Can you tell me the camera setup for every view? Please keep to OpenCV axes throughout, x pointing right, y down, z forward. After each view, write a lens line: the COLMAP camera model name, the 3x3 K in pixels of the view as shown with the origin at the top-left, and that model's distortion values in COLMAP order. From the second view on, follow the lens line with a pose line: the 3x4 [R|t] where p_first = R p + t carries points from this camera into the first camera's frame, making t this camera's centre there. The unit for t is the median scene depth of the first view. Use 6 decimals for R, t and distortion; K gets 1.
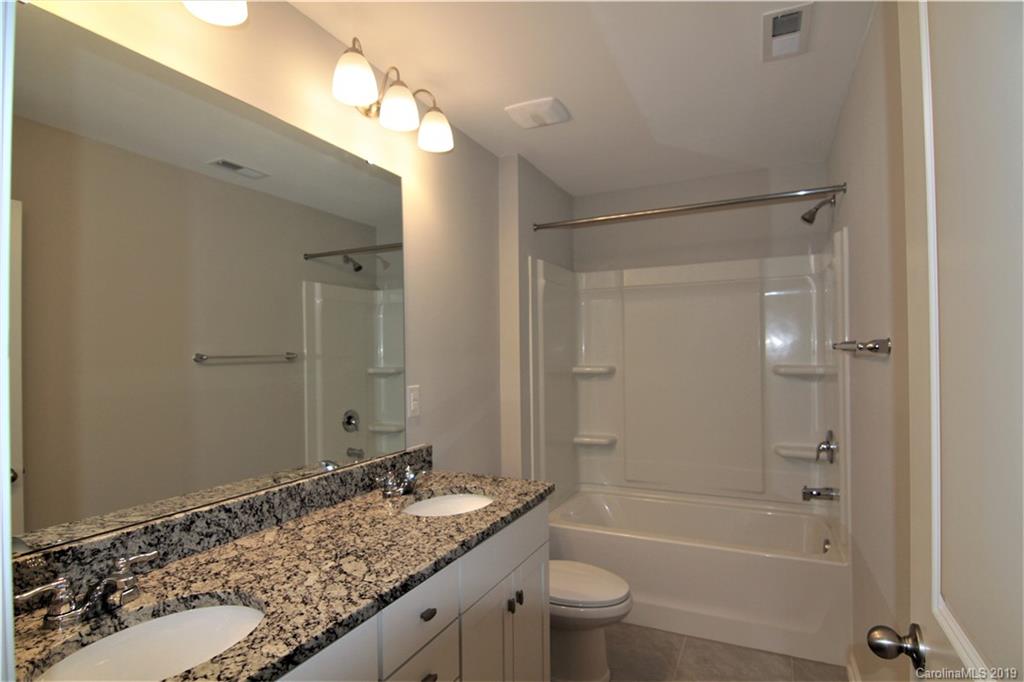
lens RADIAL K [[525.9, 0, 519.0], [0, 525.9, 351.7], [0, 0, 1]] dist [-0.018664, -0.006441]
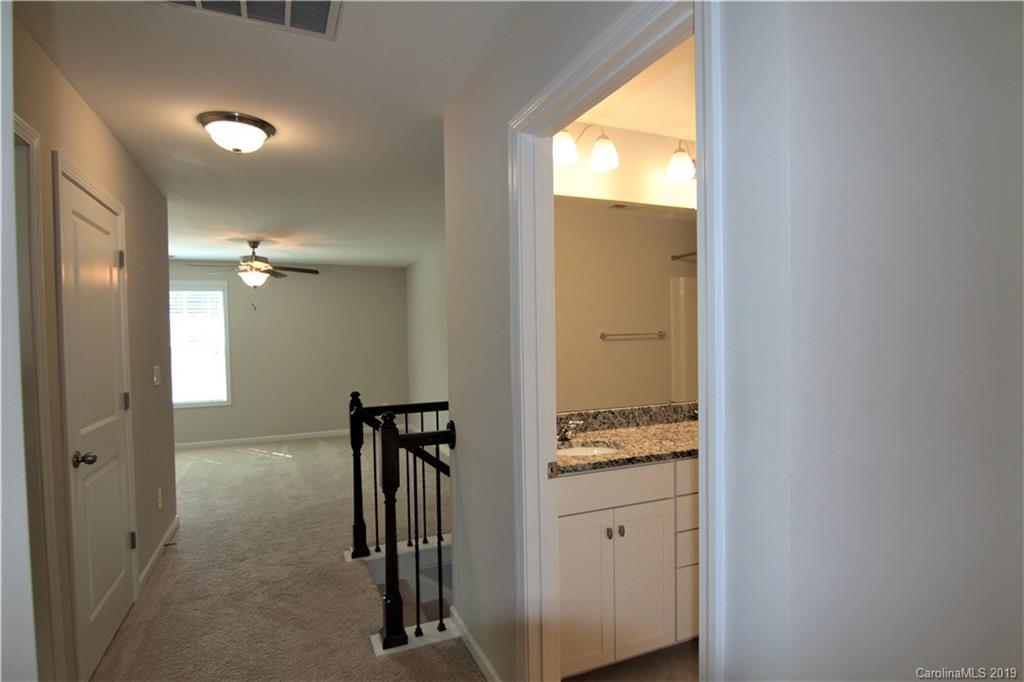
lens RADIAL K [[525.9, 0, 514.4], [0, 525.9, 335.1], [0, 0, 1]] dist [-0.018664, -0.006441]
pose [[0.750388, -0.000771, -0.660997, 0.495104], [0.011039, 0.999874, 0.011365, -0.023849], [0.660906, -0.015825, 0.750302, -0.763232]]
